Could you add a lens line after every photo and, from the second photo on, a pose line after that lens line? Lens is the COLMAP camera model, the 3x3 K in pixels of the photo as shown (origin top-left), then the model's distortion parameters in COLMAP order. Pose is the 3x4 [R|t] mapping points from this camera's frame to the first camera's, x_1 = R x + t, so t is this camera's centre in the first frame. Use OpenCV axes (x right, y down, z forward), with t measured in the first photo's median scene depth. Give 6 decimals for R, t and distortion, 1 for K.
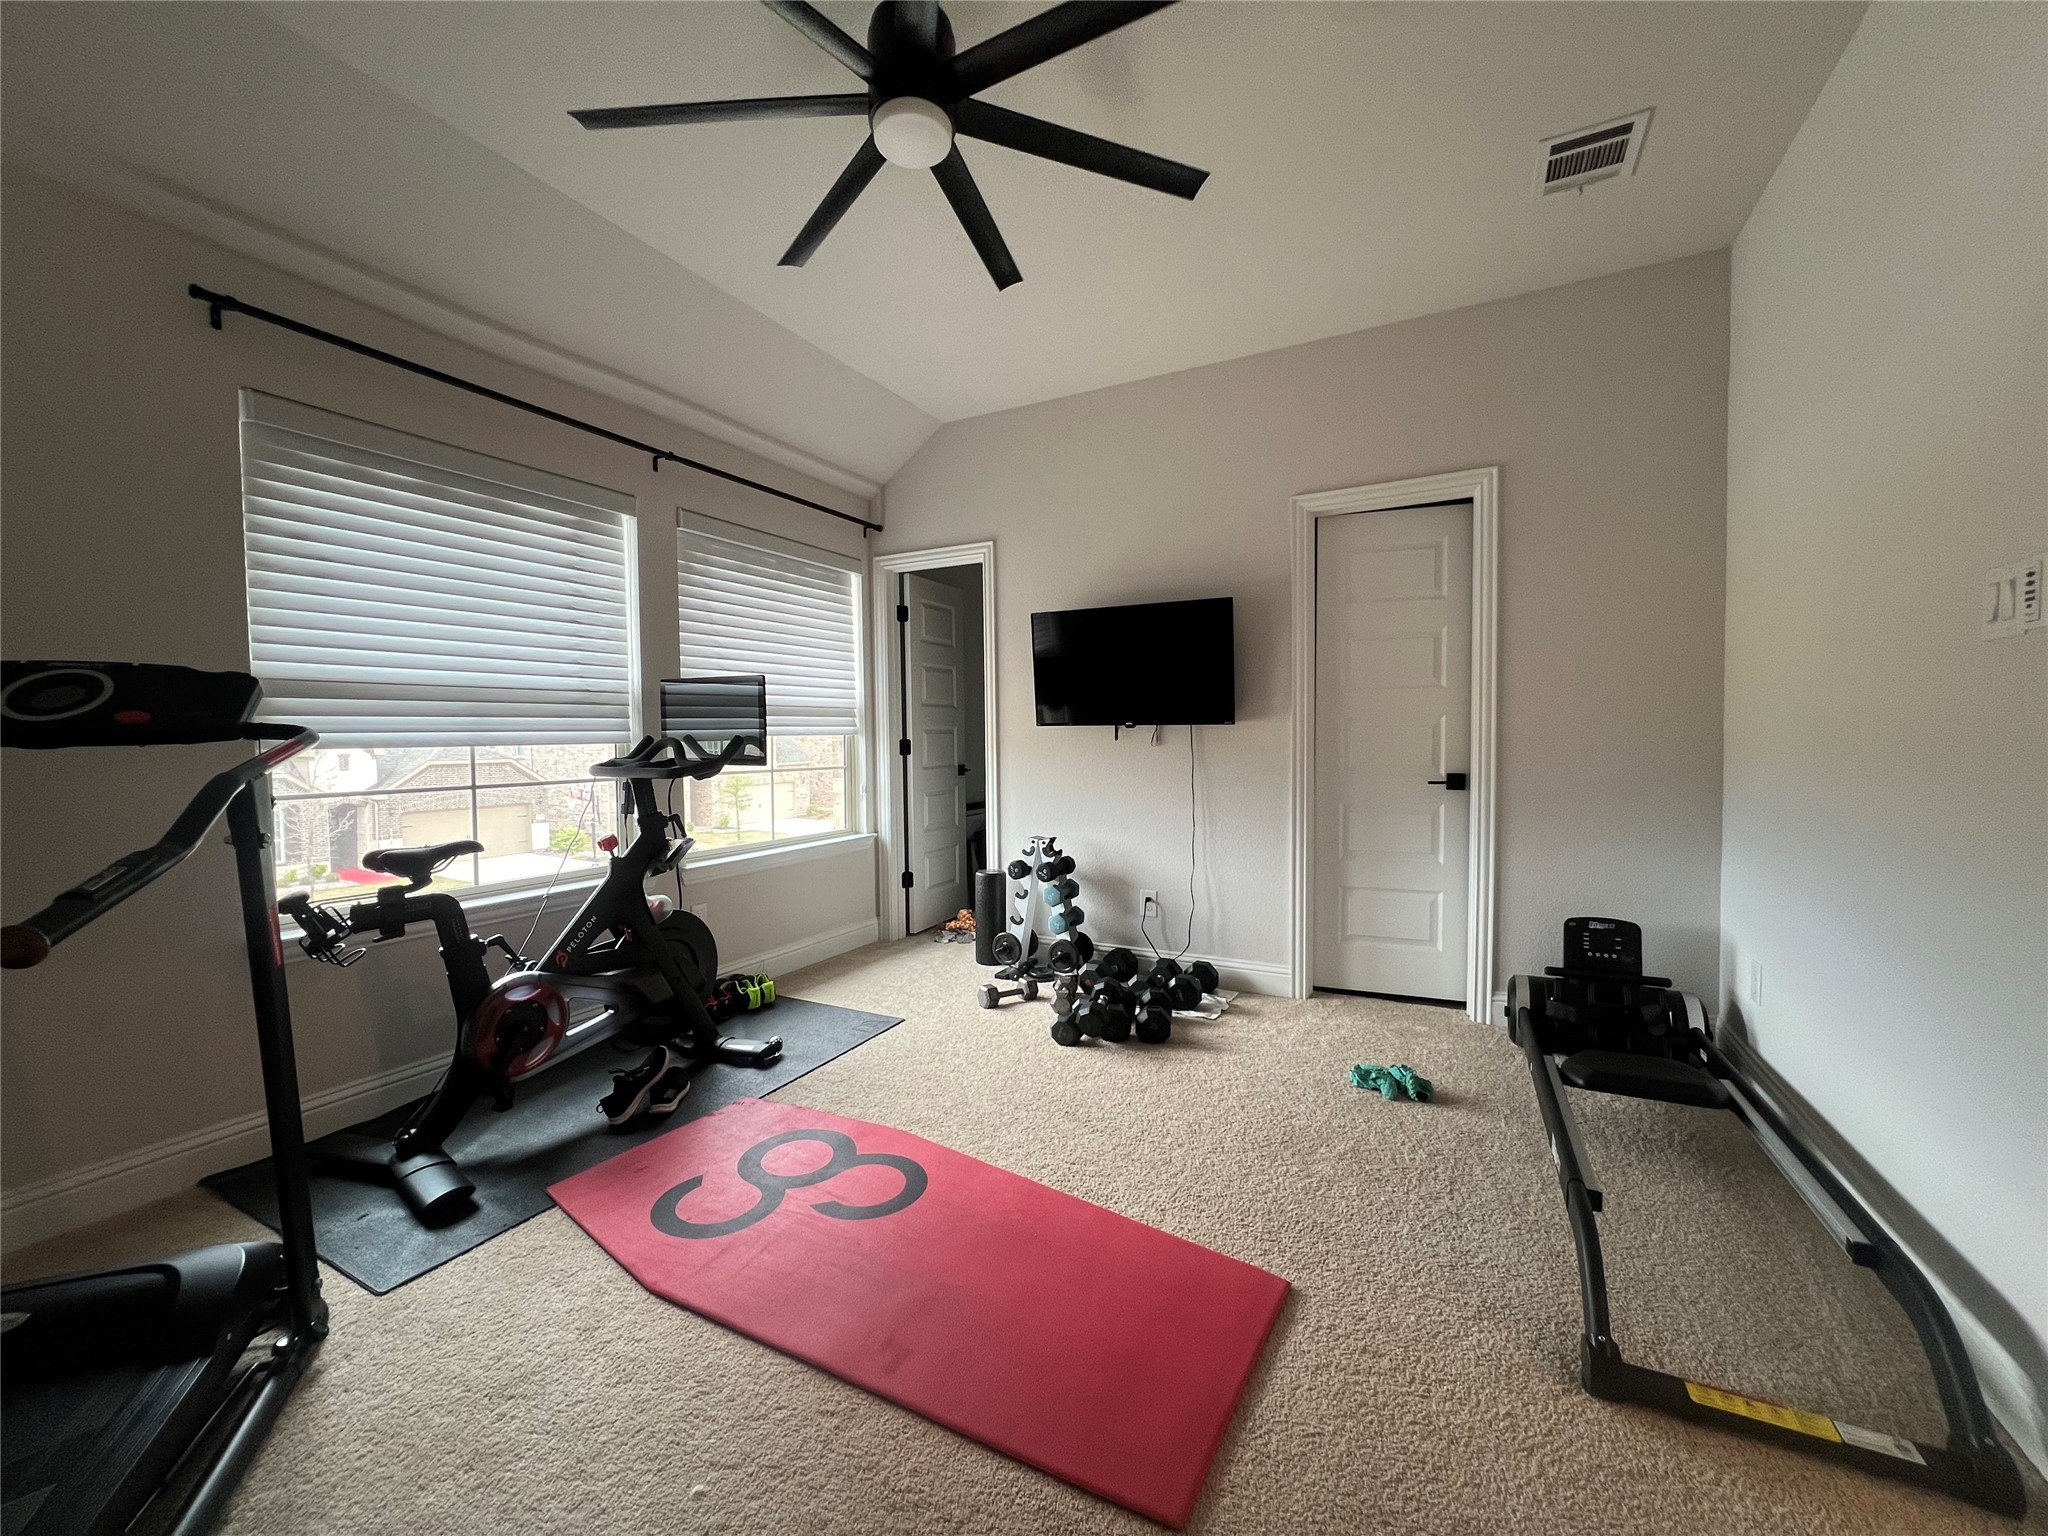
lens RADIAL K [[816.8, 0, 1023.0], [0, 816.8, 764.0], [0, 0, 1]] dist [0.000154, -0.000478]
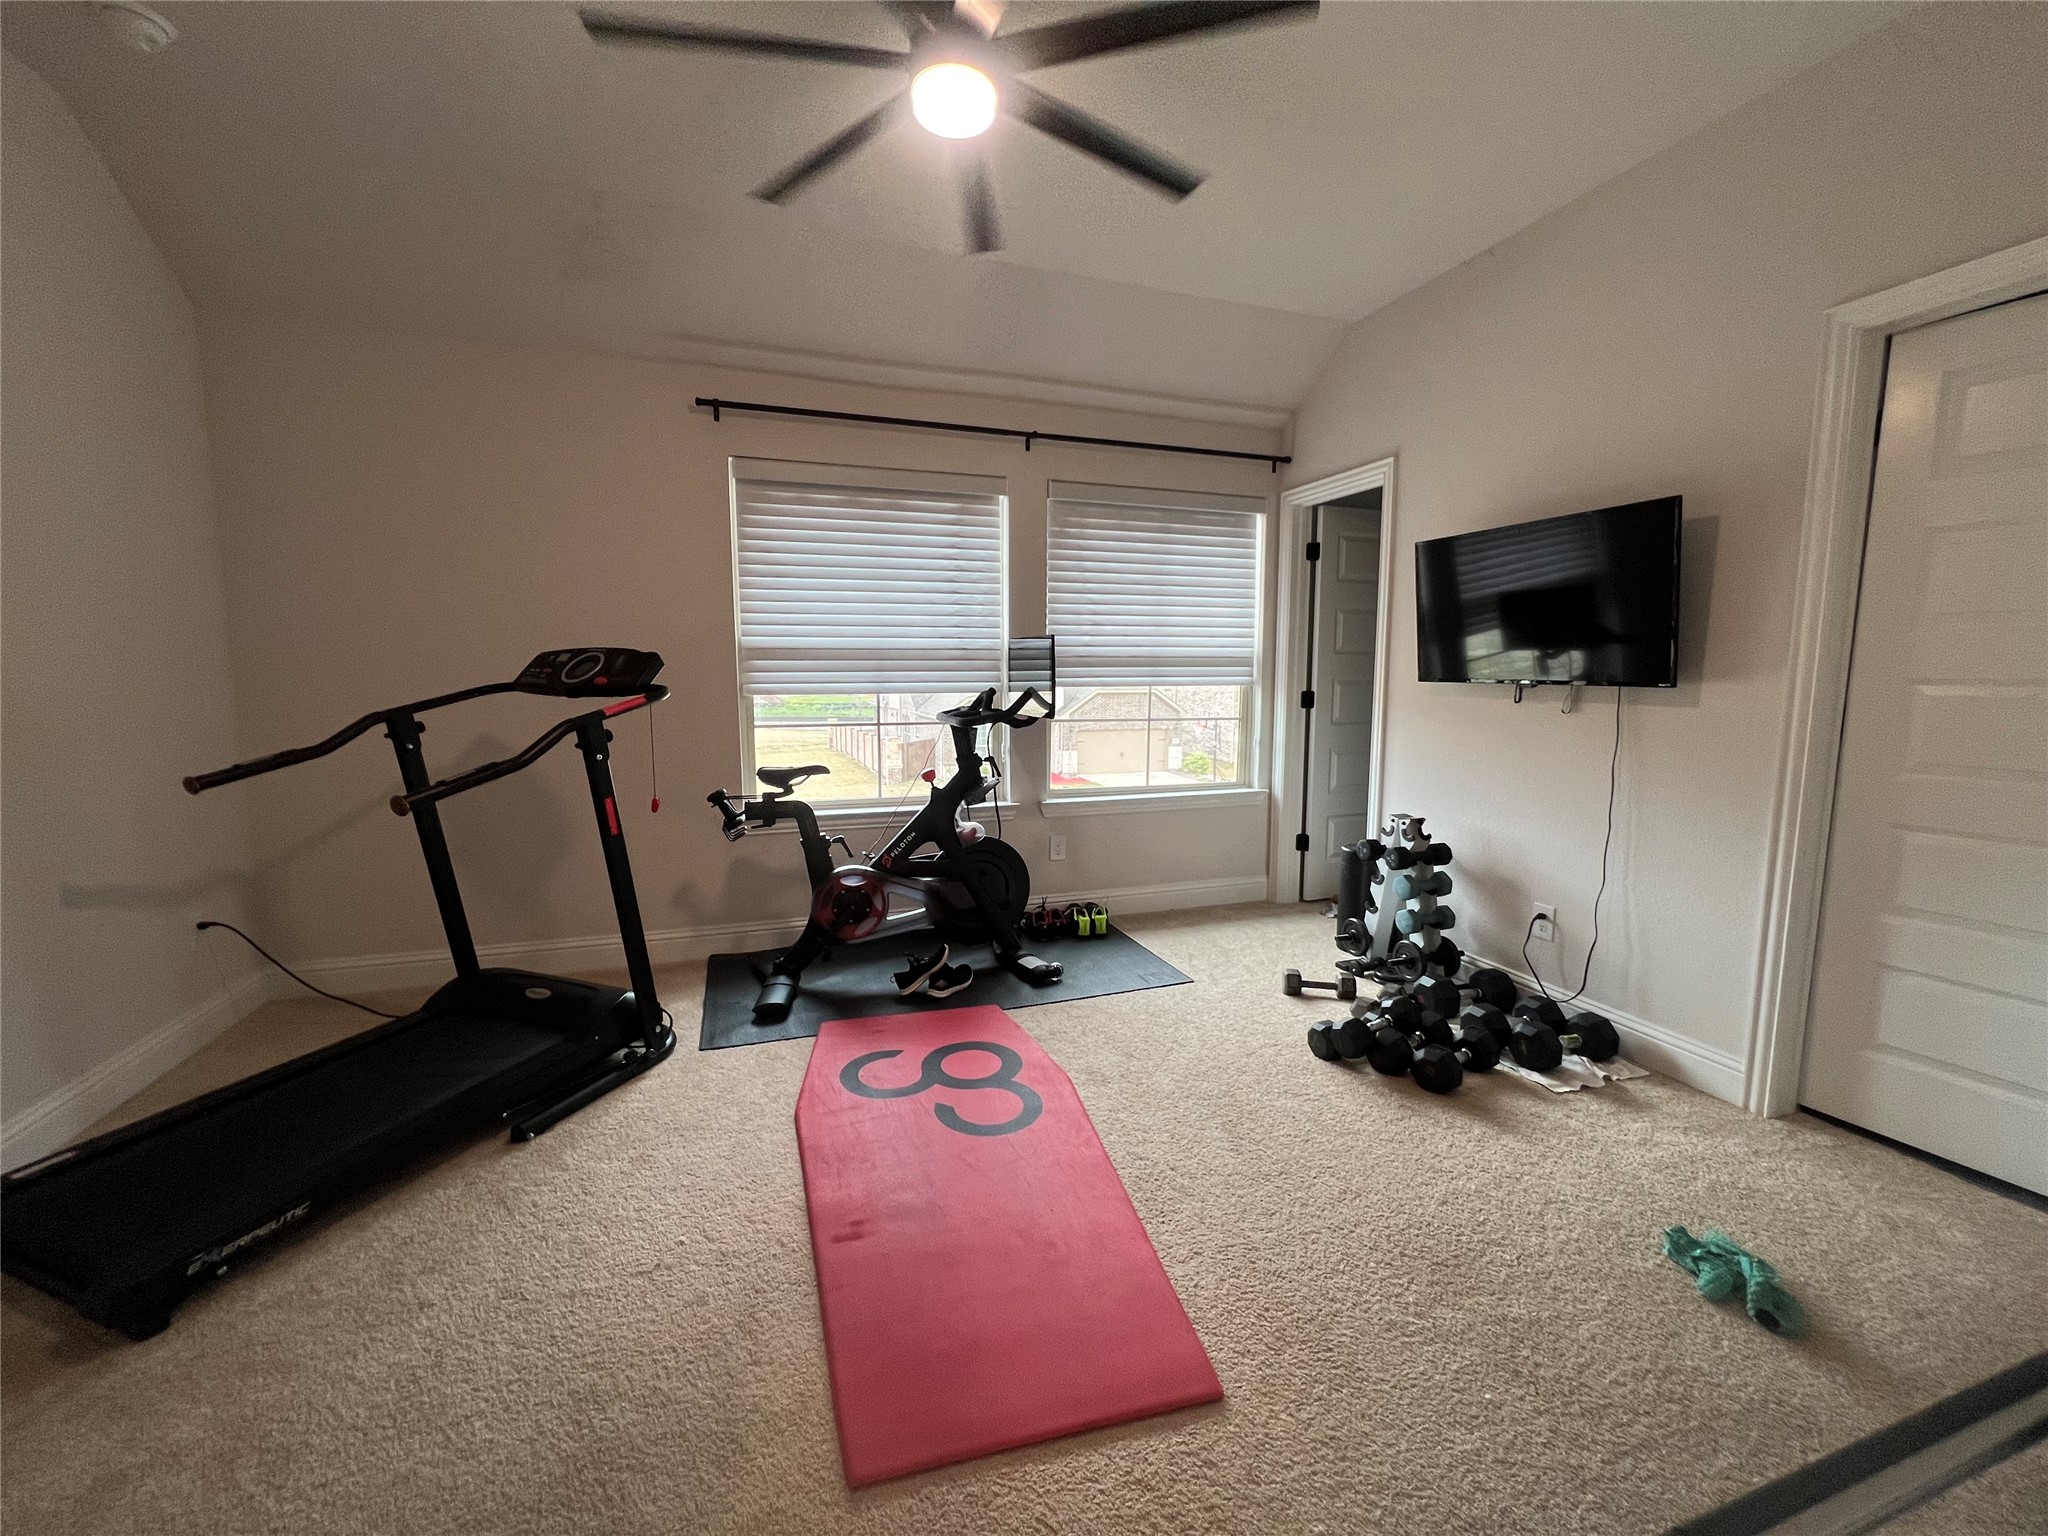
lens RADIAL K [[816.8, 0, 1023.0], [0, 816.8, 764.0], [0, 0, 1]] dist [0.000154, -0.000478]
pose [[0.732950, 0.086663, -0.674740, 0.332630], [-0.032287, 0.995166, 0.092746, -0.031529], [0.679516, -0.046193, 0.732205, 0.143411]]
